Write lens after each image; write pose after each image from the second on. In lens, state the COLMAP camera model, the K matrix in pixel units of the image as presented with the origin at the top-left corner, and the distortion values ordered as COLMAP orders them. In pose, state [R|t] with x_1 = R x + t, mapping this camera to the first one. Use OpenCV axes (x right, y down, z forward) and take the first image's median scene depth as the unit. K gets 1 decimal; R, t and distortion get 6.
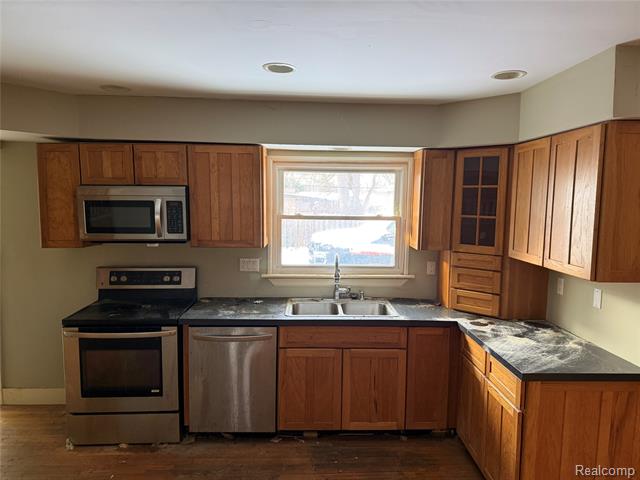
lens RADIAL K [[449.1, 0, 323.6], [0, 449.1, 239.3], [0, 0, 1]] dist [0.121077, -0.174190]
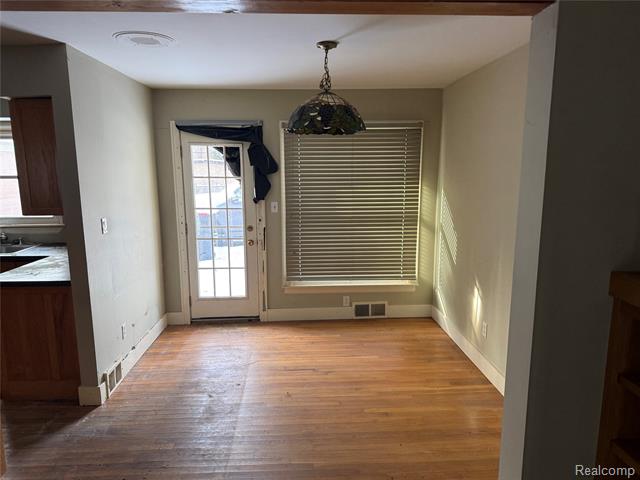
lens RADIAL K [[447.3, 0, 315.9], [0, 447.3, 245.8], [0, 0, 1]] dist [0.125727, -0.170758]
pose [[0.999794, -0.020290, -0.001039, 0.980896], [0.020307, 0.996492, 0.081182, 0.059964], [-0.000611, -0.081186, 0.996699, -0.260898]]
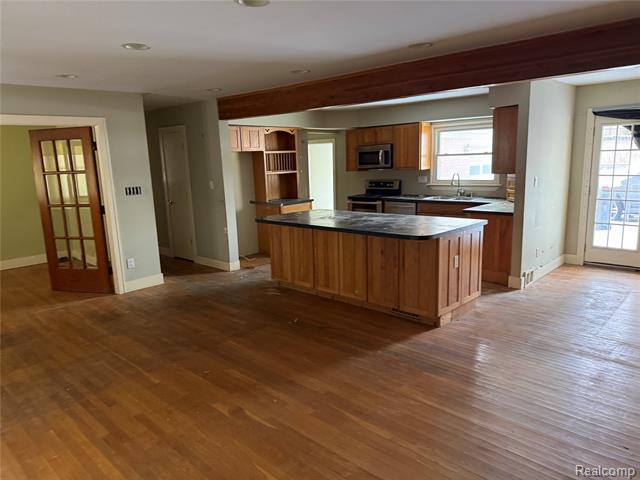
lens RADIAL K [[447.3, 0, 315.9], [0, 447.3, 245.8], [0, 0, 1]] dist [0.125727, -0.170758]
pose [[0.695814, 0.101638, -0.710994, 1.144826], [-0.020336, 0.992327, 0.121954, 0.131370], [0.717934, -0.070399, 0.692542, -0.949708]]
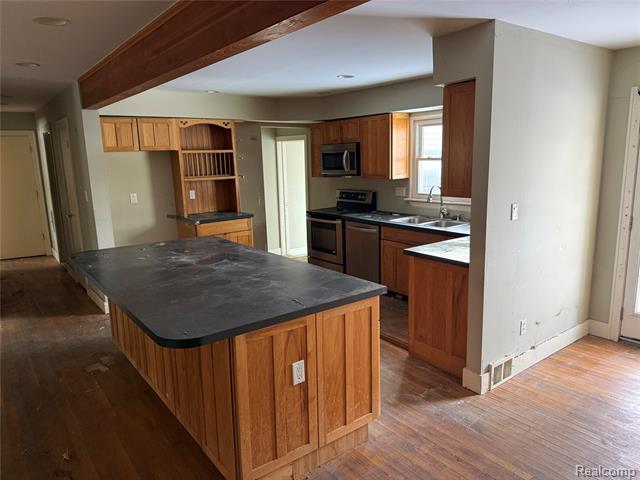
lens RADIAL K [[449.1, 0, 323.6], [0, 449.1, 239.3], [0, 0, 1]] dist [0.121077, -0.174190]
pose [[0.576393, 0.122725, -0.807905, 1.056733], [-0.038757, 0.991651, 0.122987, 0.043053], [0.816253, -0.039577, 0.576337, -0.120954]]
